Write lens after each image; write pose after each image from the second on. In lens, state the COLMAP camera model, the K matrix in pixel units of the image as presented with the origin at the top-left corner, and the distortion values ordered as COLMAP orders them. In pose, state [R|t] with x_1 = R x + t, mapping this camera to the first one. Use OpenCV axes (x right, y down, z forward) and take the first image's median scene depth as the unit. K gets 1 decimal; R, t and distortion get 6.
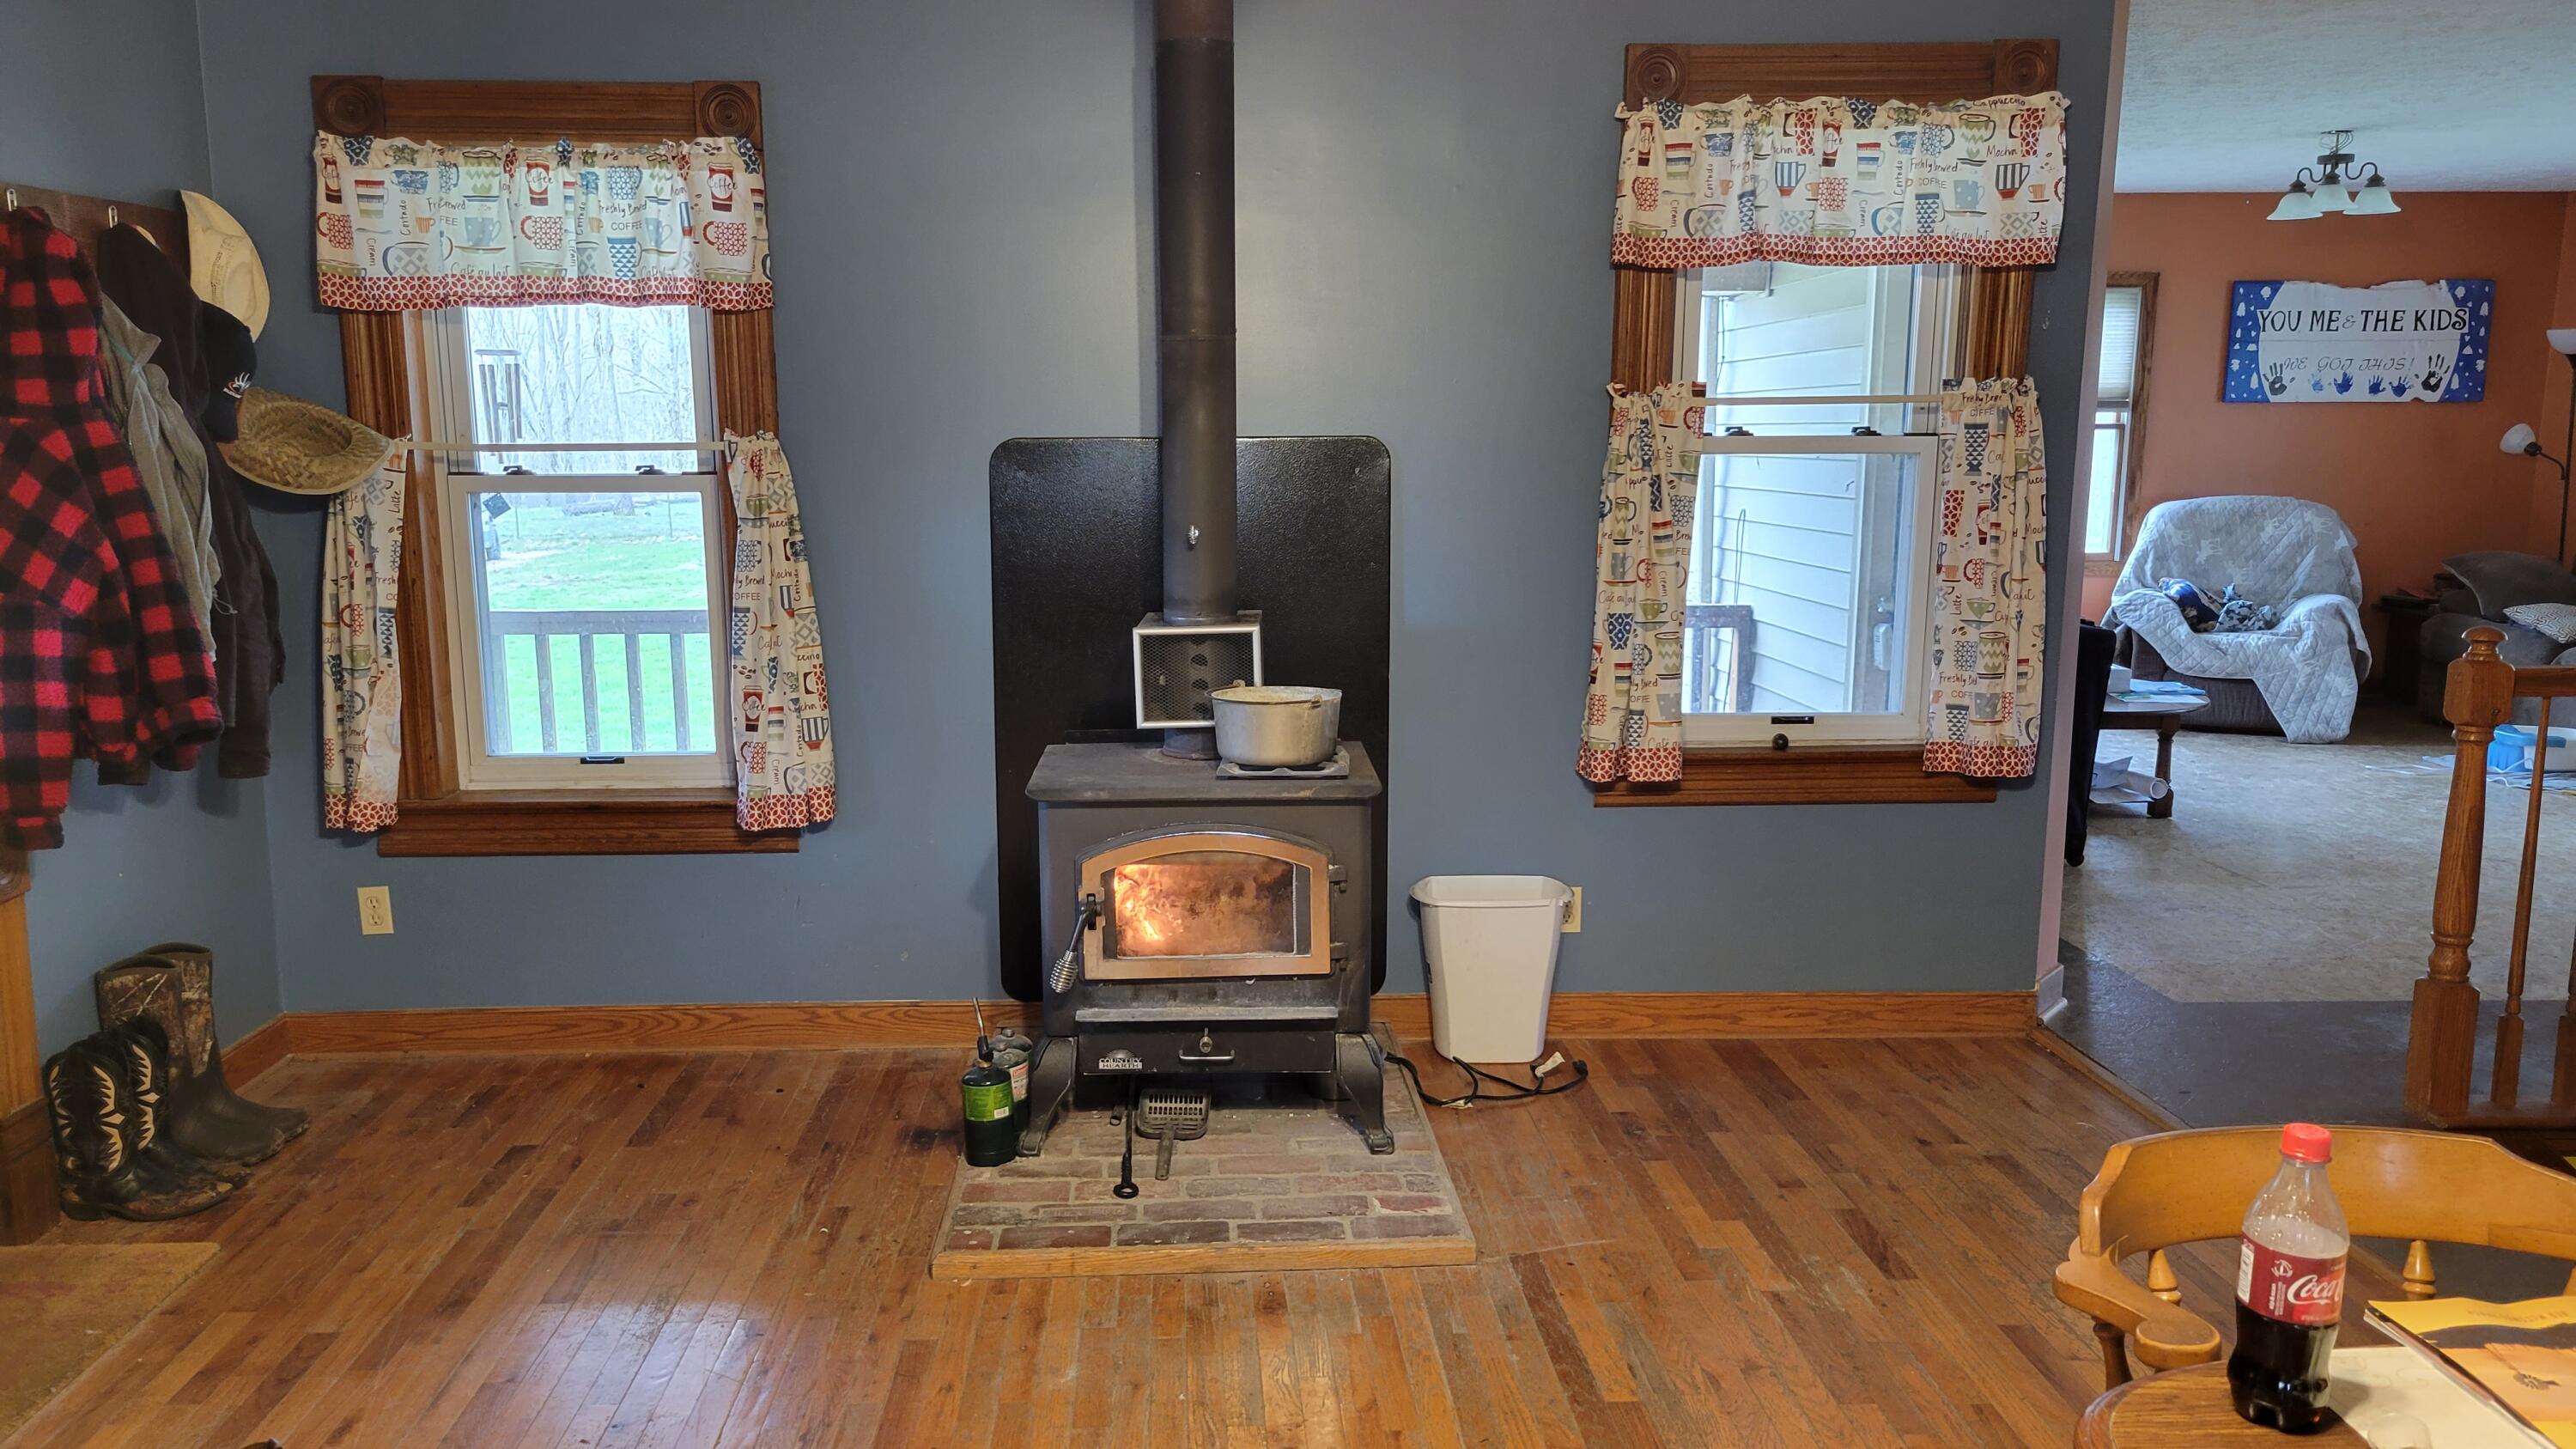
lens RADIAL K [[1952.5, 0, 1210.7], [0, 1952.5, 774.0], [0, 0, 1]] dist [0.053786, -0.051236]
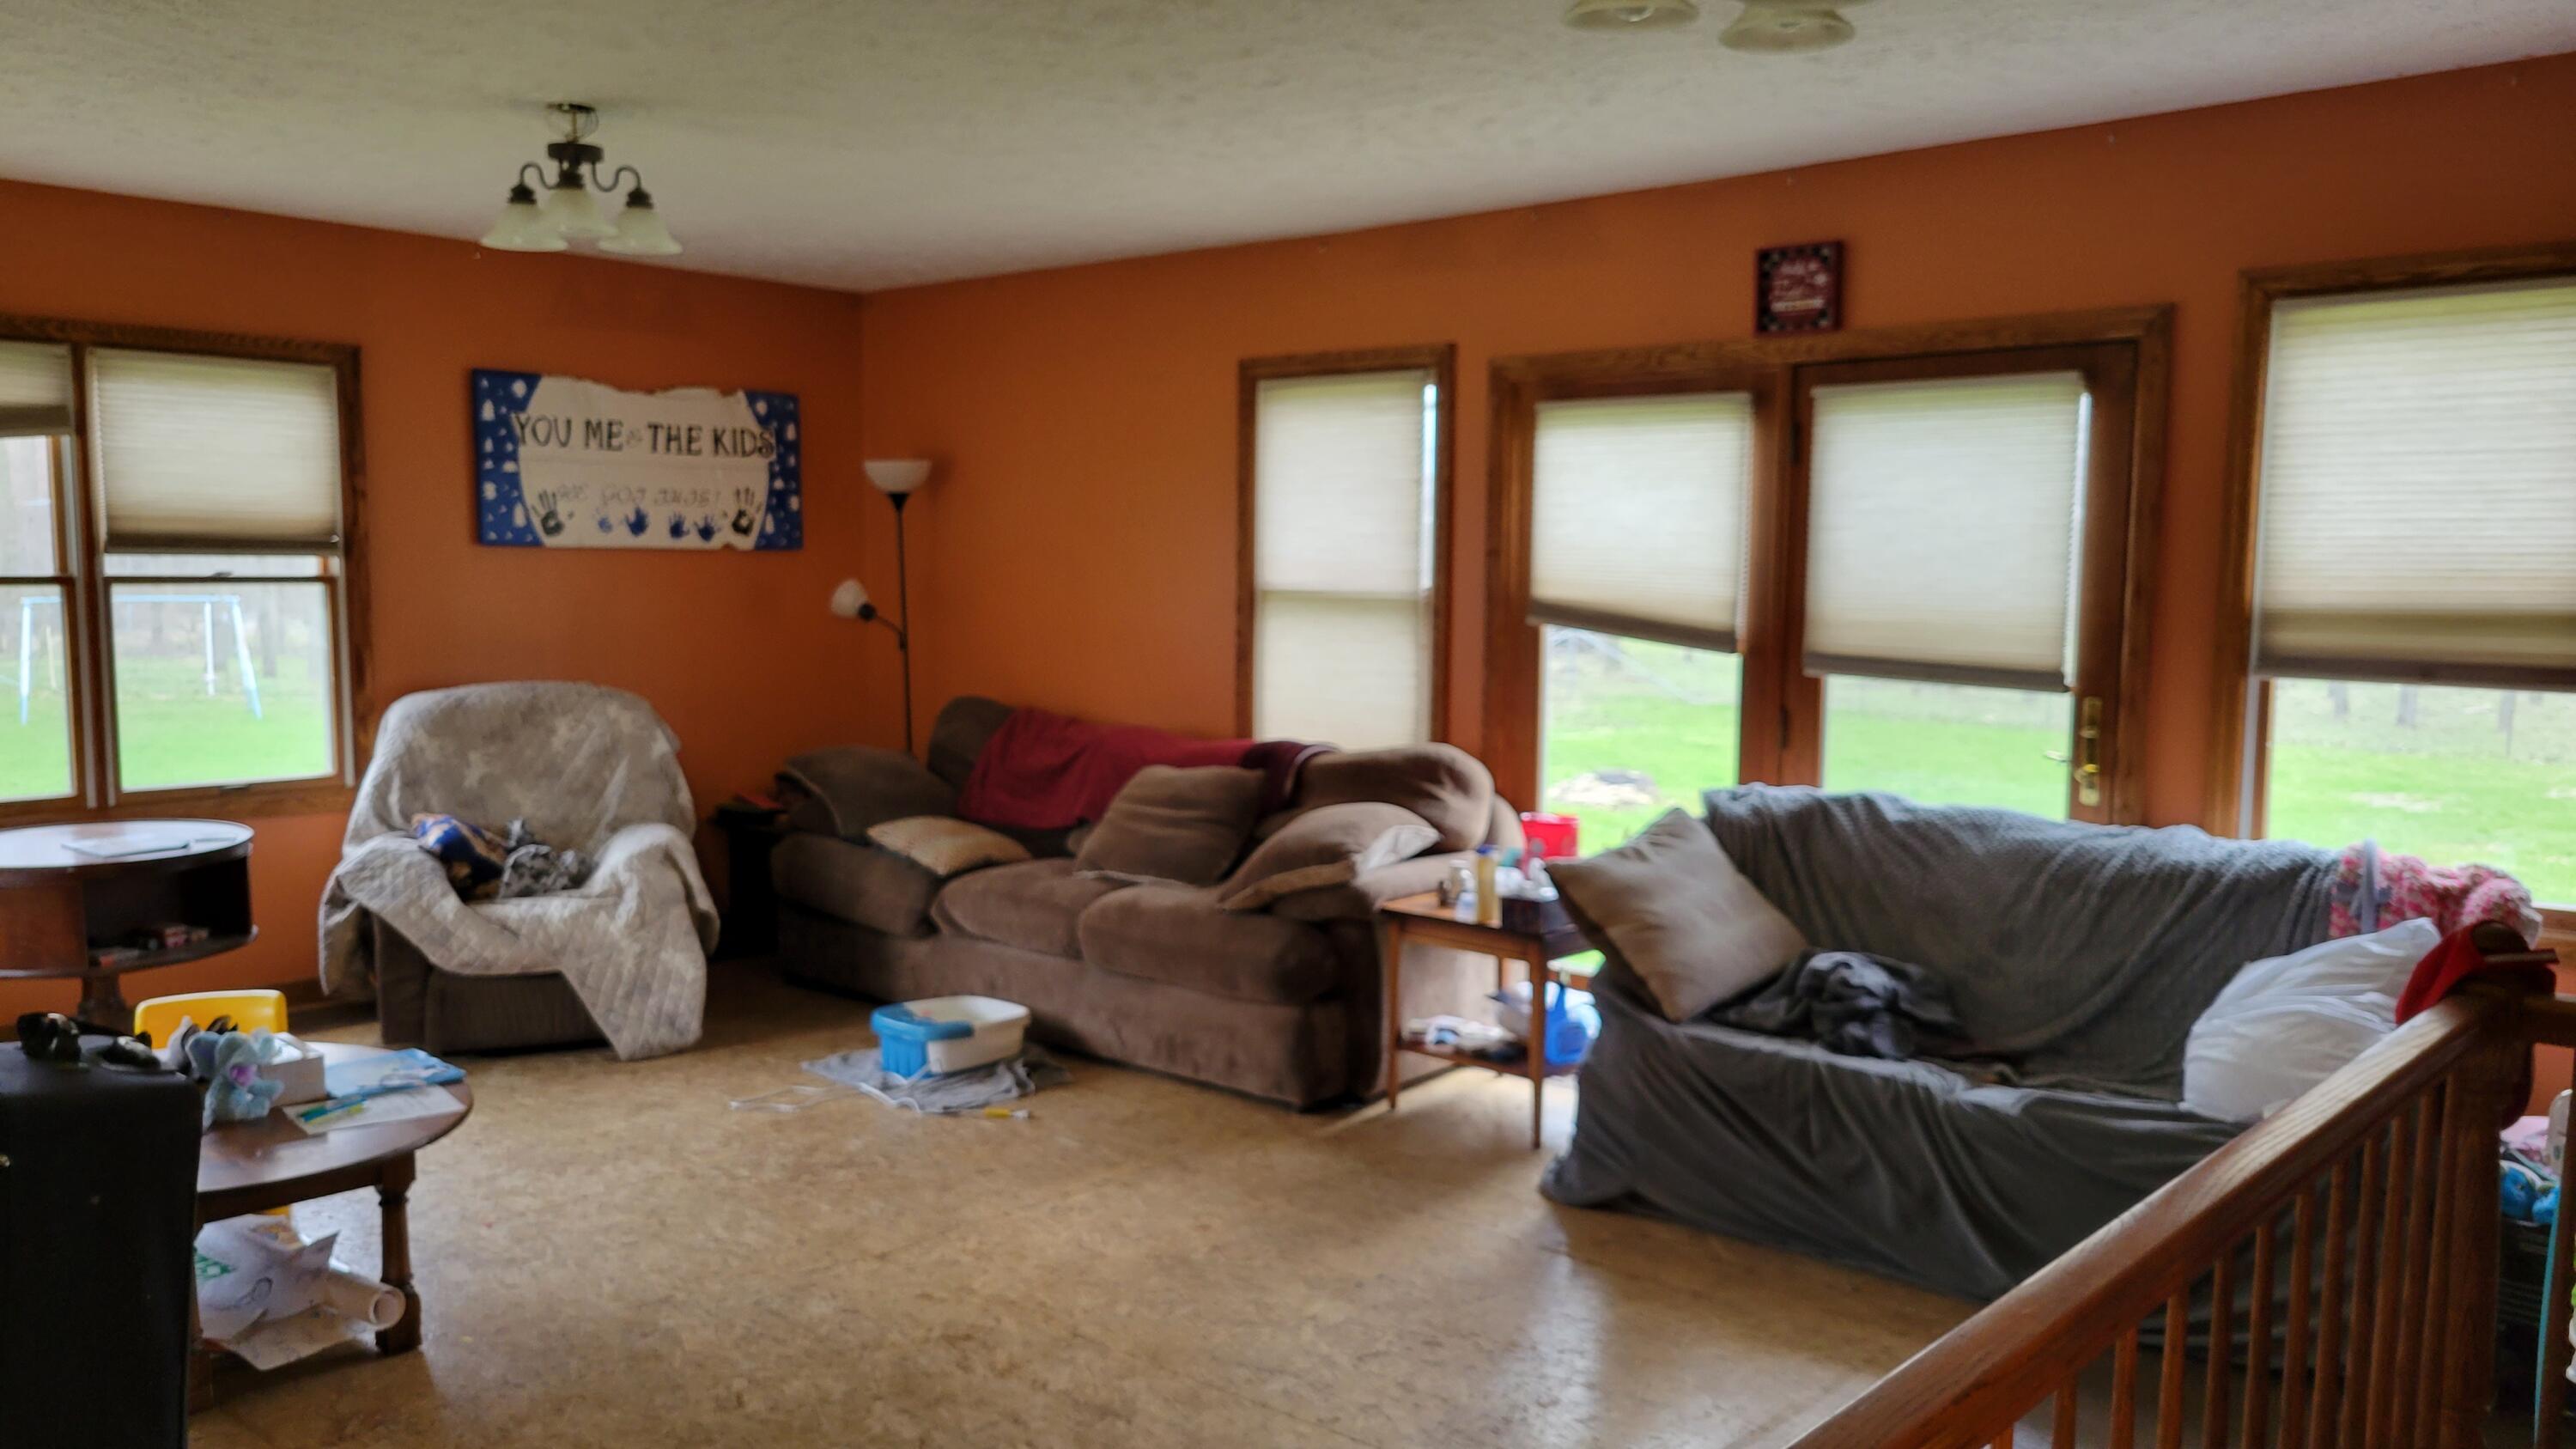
lens RADIAL K [[1952.5, 0, 1210.7], [0, 1952.5, 774.0], [0, 0, 1]] dist [0.053786, -0.051236]
pose [[0.703938, -0.071193, 0.706684, 0.213968], [0.116292, 0.993089, -0.015795, -0.072678], [-0.700676, 0.093300, 0.707353, 0.365894]]
